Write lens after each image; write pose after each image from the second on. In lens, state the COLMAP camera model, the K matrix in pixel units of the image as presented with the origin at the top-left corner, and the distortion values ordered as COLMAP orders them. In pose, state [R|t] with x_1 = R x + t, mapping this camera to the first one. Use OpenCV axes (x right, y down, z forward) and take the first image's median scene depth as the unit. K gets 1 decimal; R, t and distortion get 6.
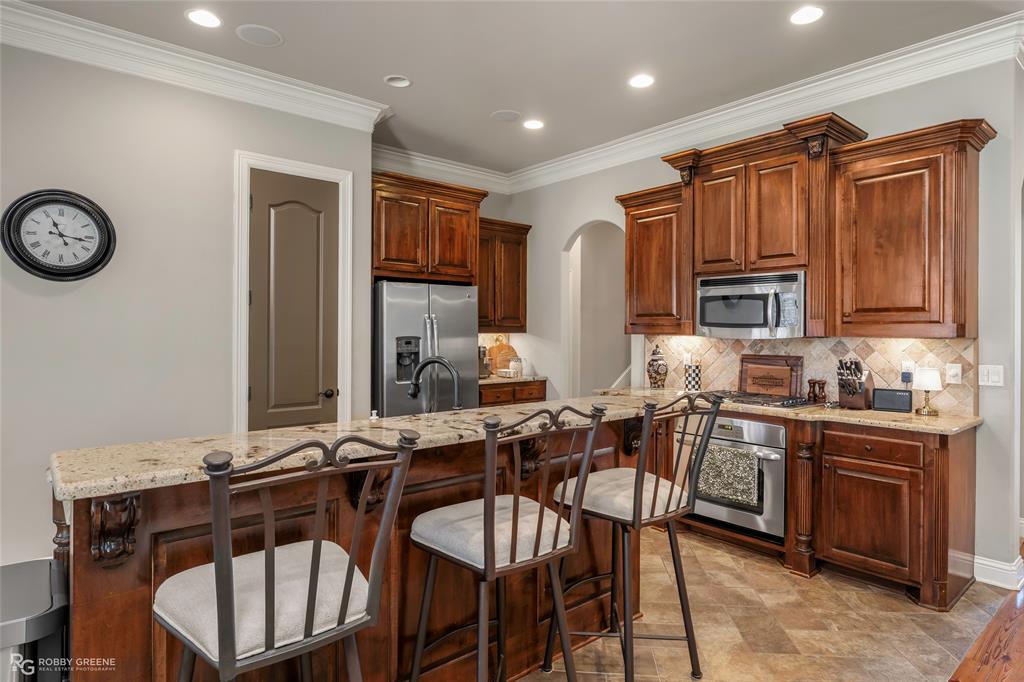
lens RADIAL K [[584.4, 0, 514.0], [0, 584.4, 333.2], [0, 0, 1]] dist [0.002154, 0.000190]
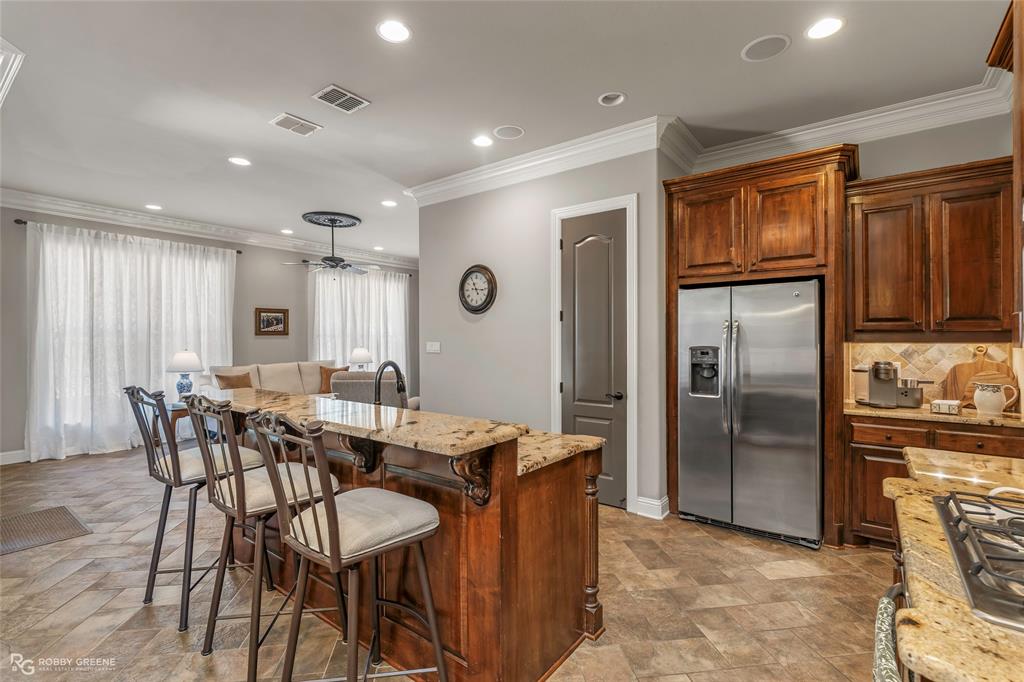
lens RADIAL K [[469.3, 0, 514.3], [0, 469.3, 340.7], [0, 0, 1]] dist [-0.000241, 0.000074]
pose [[0.224901, -0.003325, -0.974376, 0.532567], [0.000159, 0.999994, -0.003375, -0.000956], [0.974382, 0.000605, 0.224900, 0.609627]]
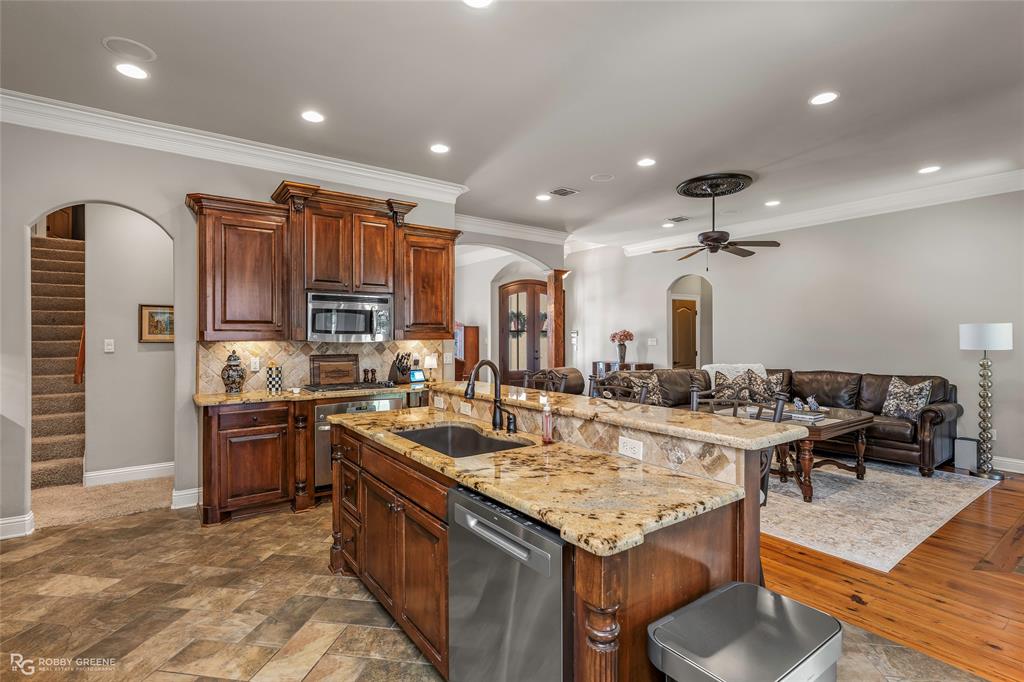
lens RADIAL K [[490.3, 0, 511.7], [0, 490.3, 338.0], [0, 0, 1]] dist [0.000453, 0.000045]
pose [[0.073139, -0.010972, 0.997261, -0.660449], [0.004873, 0.999931, 0.010644, -0.010140], [-0.997310, 0.004081, 0.073187, 0.512884]]
